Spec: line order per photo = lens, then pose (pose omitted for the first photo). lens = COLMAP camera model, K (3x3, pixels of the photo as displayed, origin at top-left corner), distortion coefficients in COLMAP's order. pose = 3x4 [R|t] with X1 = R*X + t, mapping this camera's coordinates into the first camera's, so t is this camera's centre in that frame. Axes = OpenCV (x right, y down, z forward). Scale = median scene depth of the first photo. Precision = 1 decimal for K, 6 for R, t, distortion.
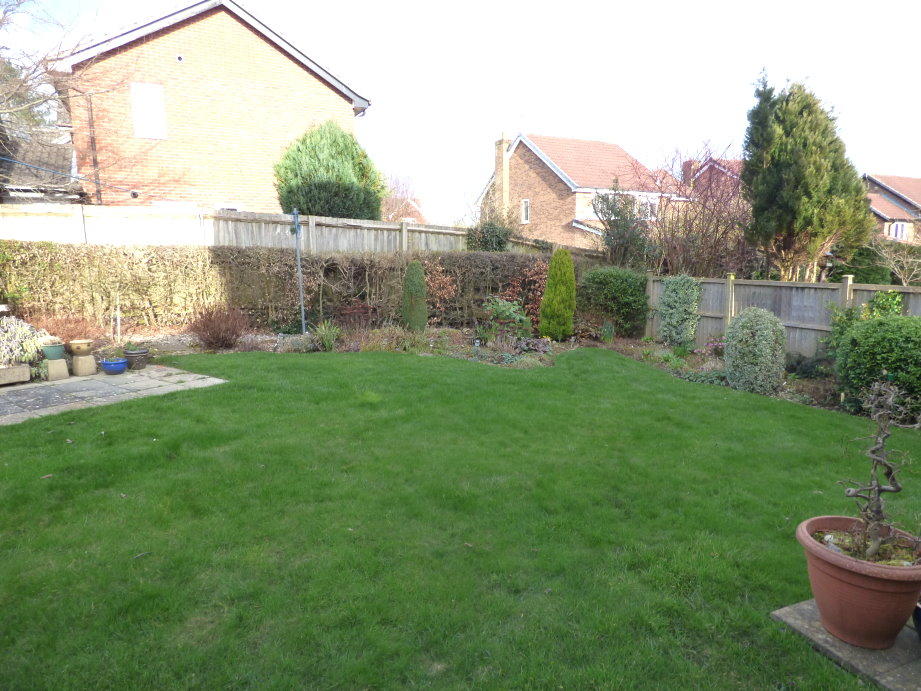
lens RADIAL K [[556.4, 0, 460.5], [0, 556.4, 345.5], [0, 0, 1]] dist [-0.004472, -0.026283]
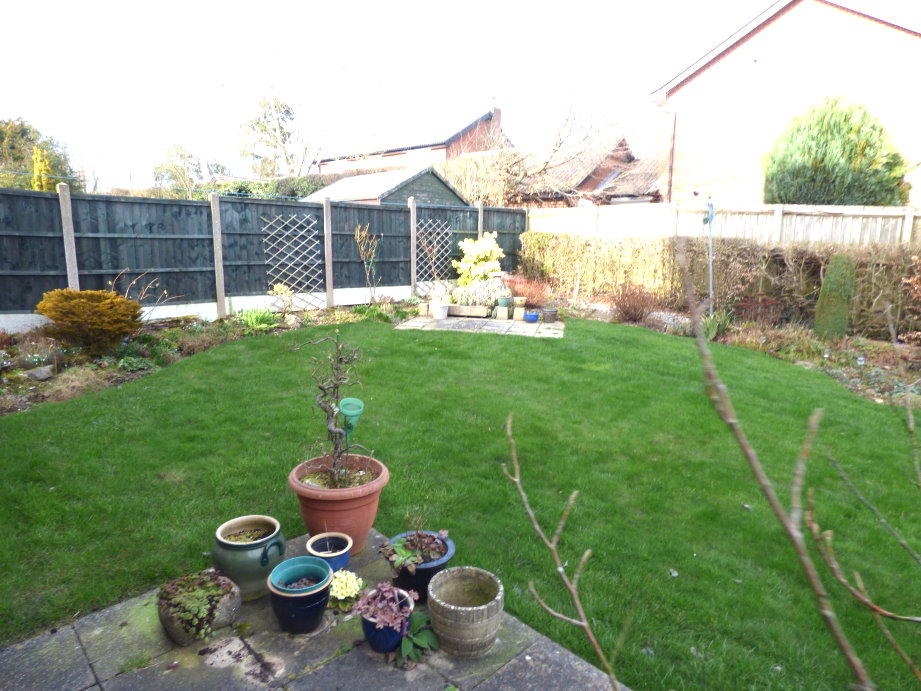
lens RADIAL K [[556.4, 0, 460.5], [0, 556.4, 345.5], [0, 0, 1]] dist [-0.004472, -0.026283]
pose [[0.401965, 0.168223, -0.900070, 0.400273], [-0.163853, 0.980327, 0.110048, -0.013201], [0.900875, 0.103244, 0.421621, 0.141090]]
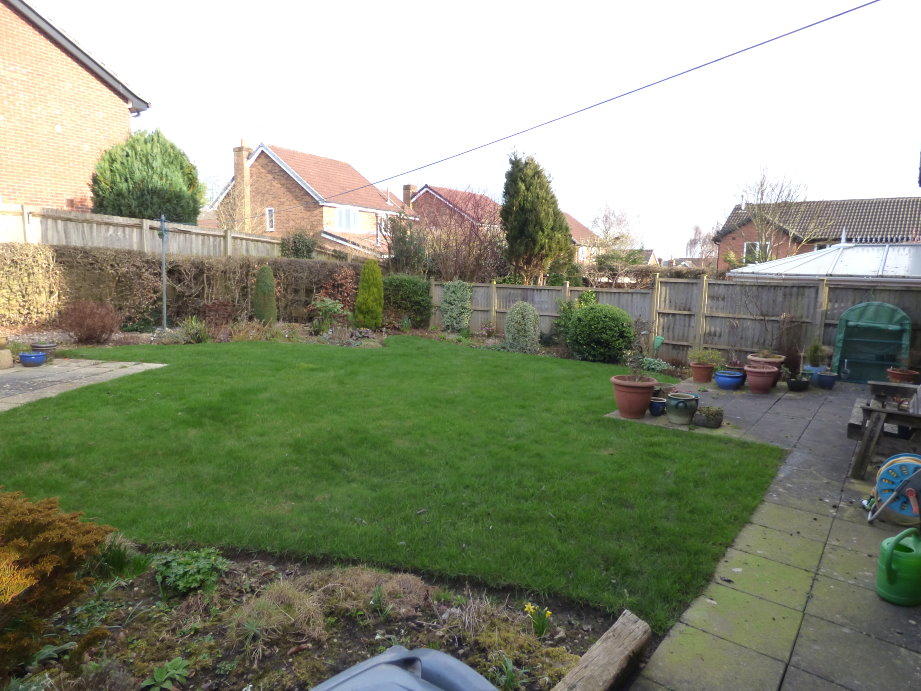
lens RADIAL K [[556.4, 0, 460.5], [0, 556.4, 345.5], [0, 0, 1]] dist [-0.004472, -0.026283]
pose [[0.867669, -0.042581, 0.495315, -0.278837], [0.049609, 0.998768, -0.001041, 0.034295], [-0.494661, 0.025475, 0.868713, -0.192355]]
